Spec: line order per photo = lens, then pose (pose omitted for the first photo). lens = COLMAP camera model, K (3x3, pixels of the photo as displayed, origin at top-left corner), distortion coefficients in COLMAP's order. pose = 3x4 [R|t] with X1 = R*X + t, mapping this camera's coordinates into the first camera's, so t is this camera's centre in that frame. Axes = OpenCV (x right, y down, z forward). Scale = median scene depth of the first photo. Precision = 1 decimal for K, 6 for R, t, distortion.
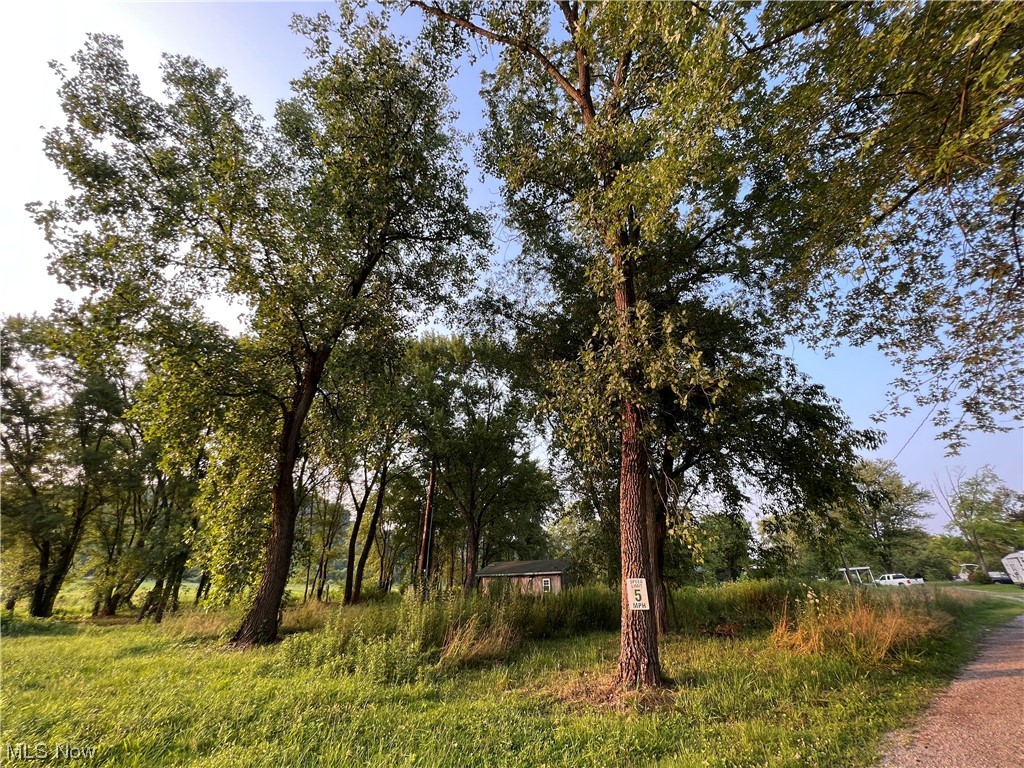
lens RADIAL K [[413.8, 0, 512.0], [0, 413.8, 384.0], [0, 0, 1]] dist [-0.001469, -0.000135]
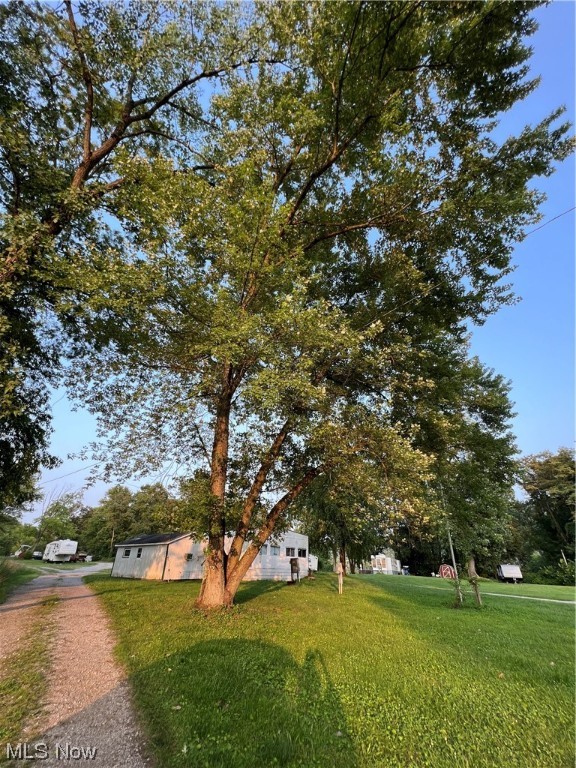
lens RADIAL K [[310.4, 0, 288.0], [0, 310.4, 384.0], [0, 0, 1]] dist [-0.001469, -0.000135]
pose [[0.128911, 0.518912, 0.845052, -0.142082], [-0.468064, 0.783104, -0.409469, -0.030546], [-0.874241, -0.342753, 0.343835, -0.079212]]
